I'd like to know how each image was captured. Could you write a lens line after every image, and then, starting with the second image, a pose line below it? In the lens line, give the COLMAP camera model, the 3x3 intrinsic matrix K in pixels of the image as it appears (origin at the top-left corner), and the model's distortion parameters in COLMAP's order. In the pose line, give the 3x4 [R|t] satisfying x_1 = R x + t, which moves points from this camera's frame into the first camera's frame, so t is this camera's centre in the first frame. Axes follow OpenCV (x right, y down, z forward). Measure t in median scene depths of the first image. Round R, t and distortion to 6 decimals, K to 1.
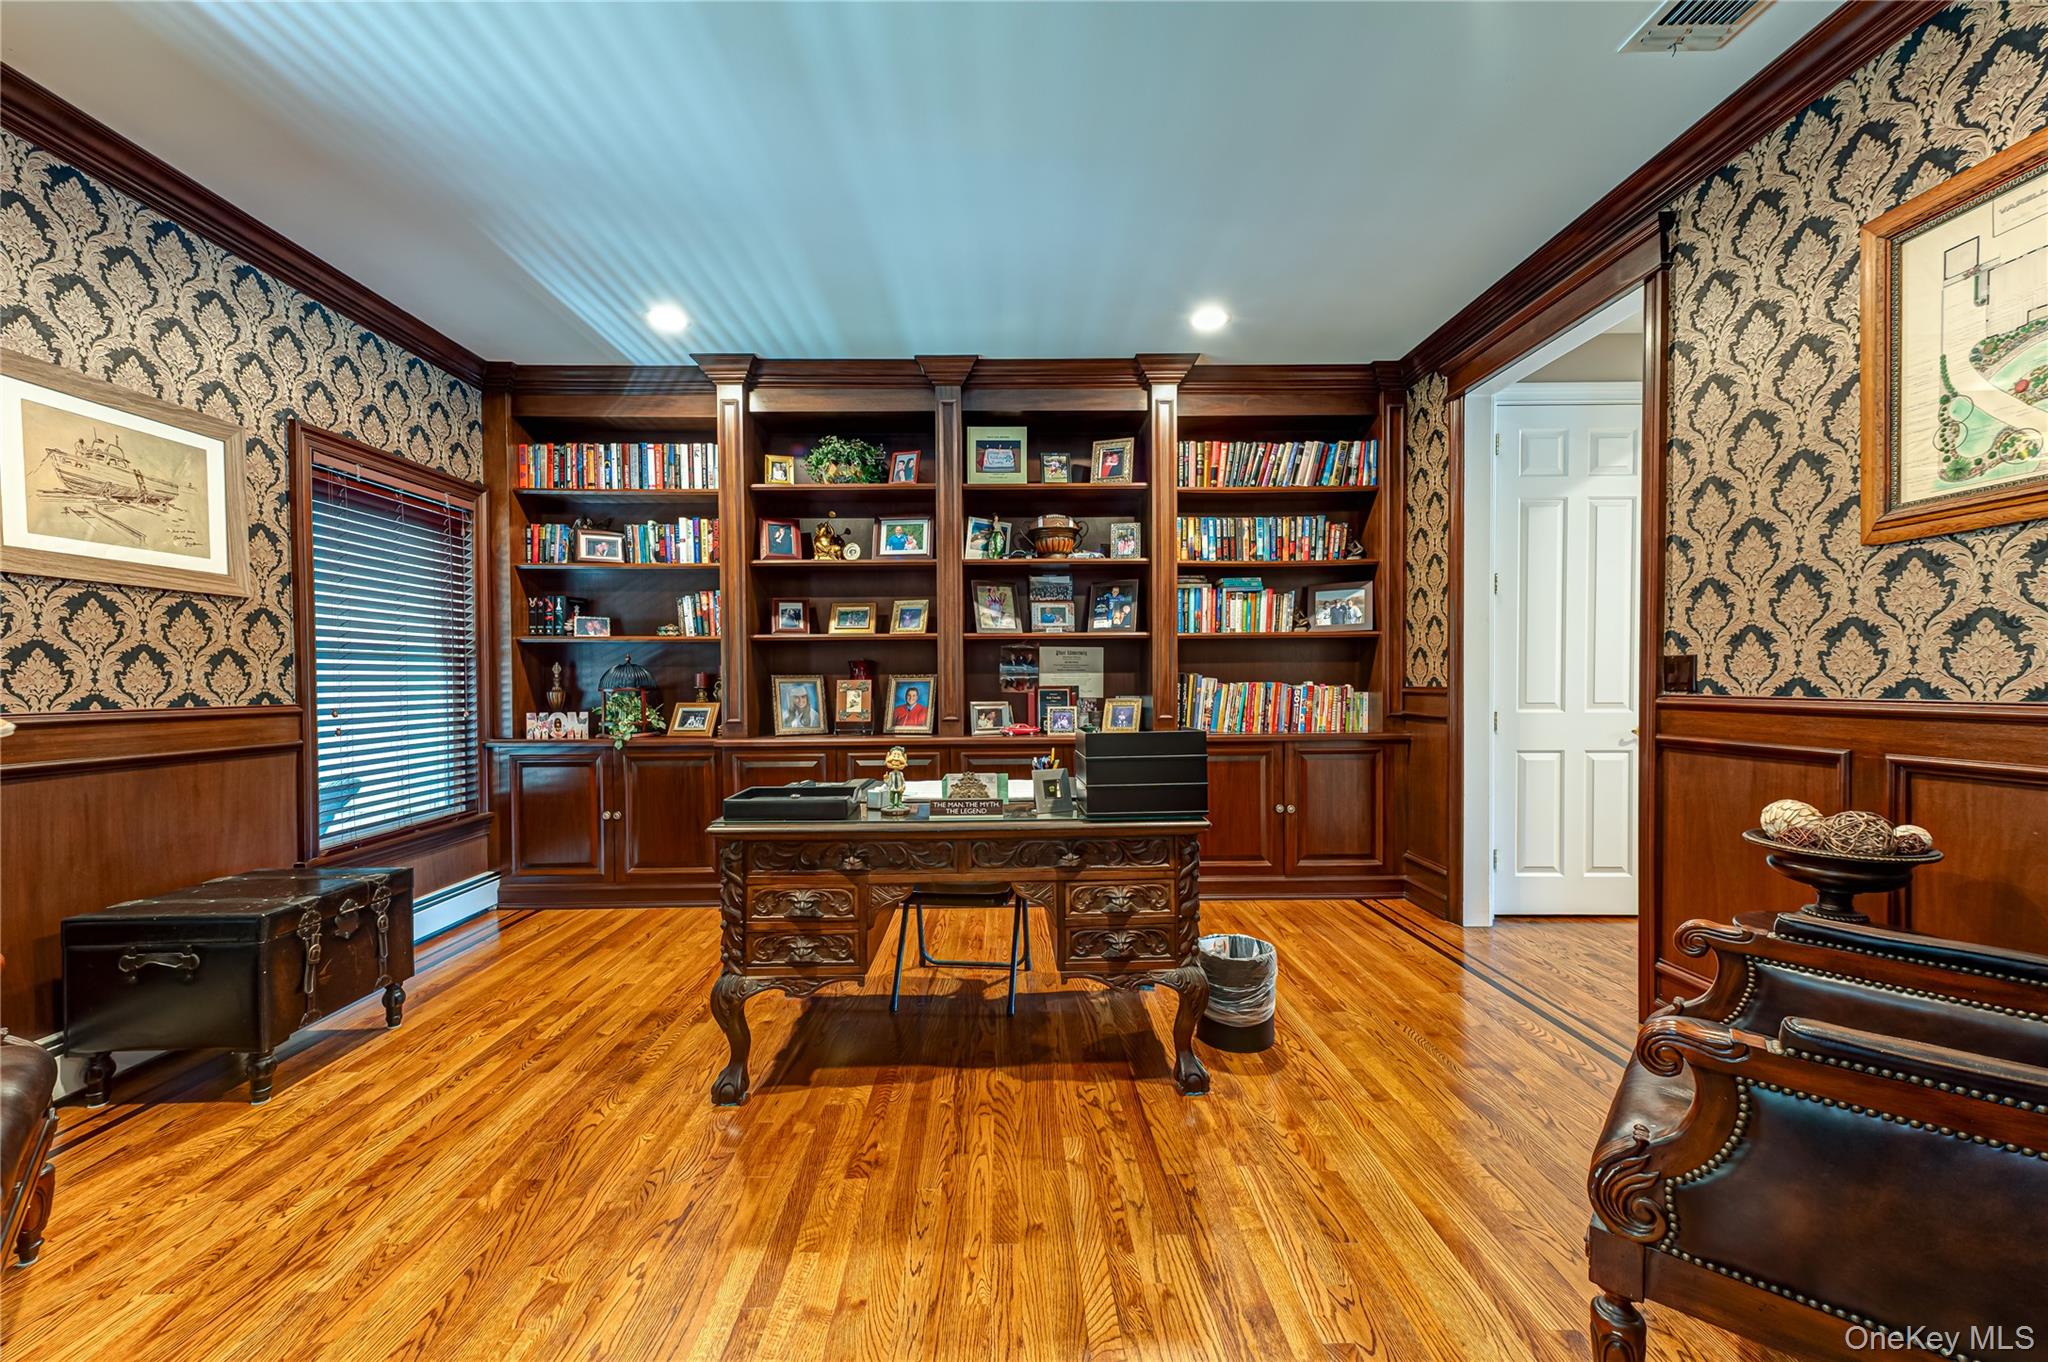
lens RADIAL K [[791.1, 0, 988.7], [0, 791.1, 693.5], [0, 0, 1]] dist [0.000318, -0.000036]
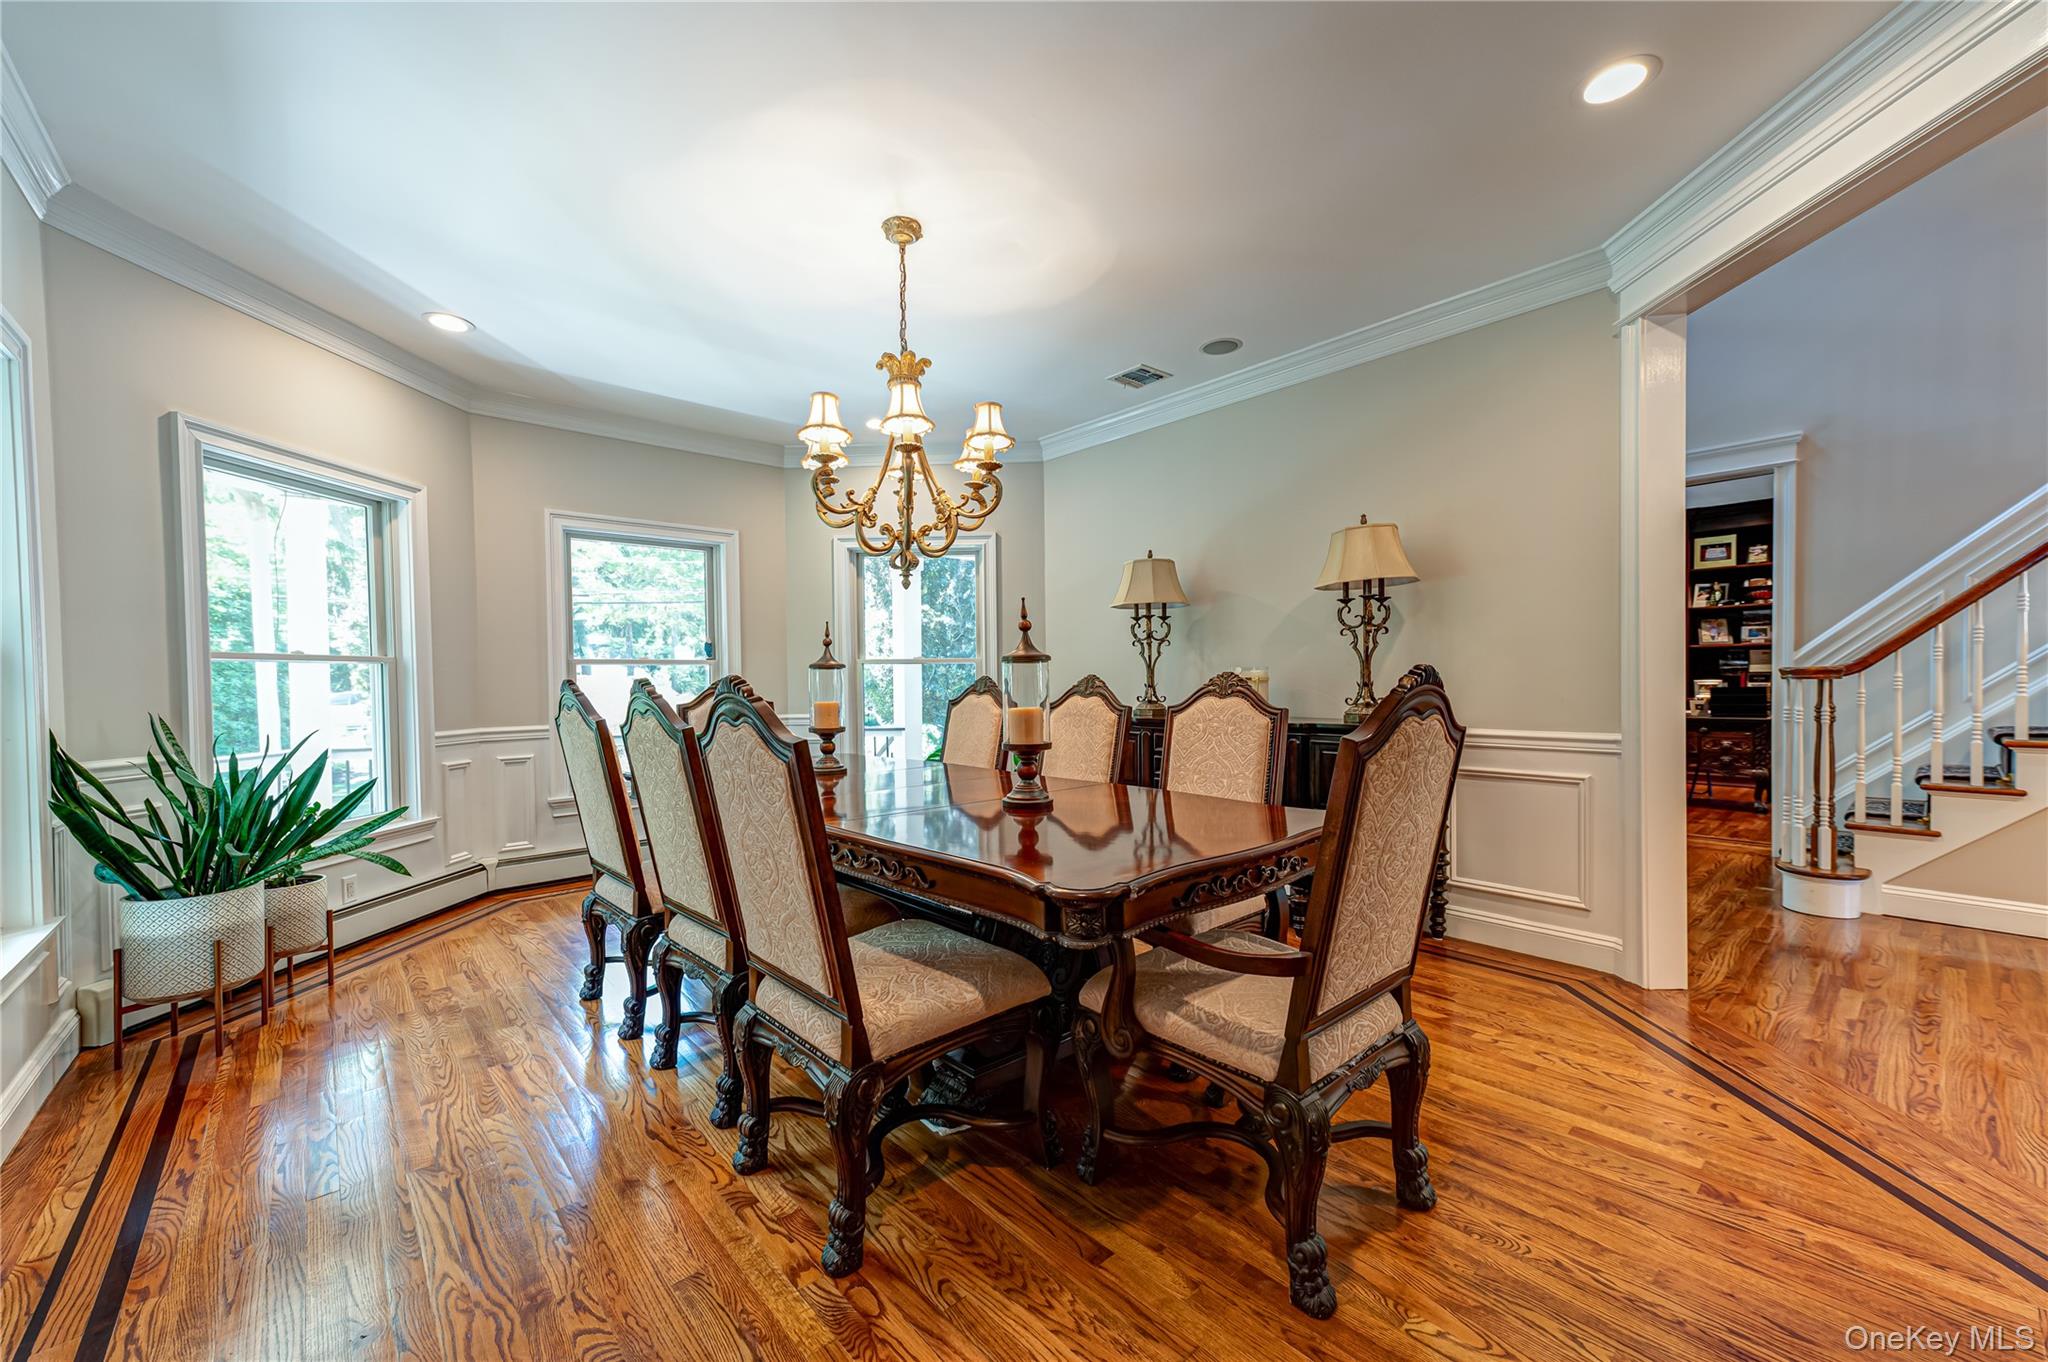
lens RADIAL K [[788.9, 0, 1023.6], [0, 788.9, 696.8], [0, 0, 1]] dist [0.011764, 0.000109]
pose [[0.676374, 0.017871, -0.736341, 0.440777], [-0.005992, 0.999806, 0.018762, 0.035329], [0.736534, -0.008278, 0.676350, -2.228967]]
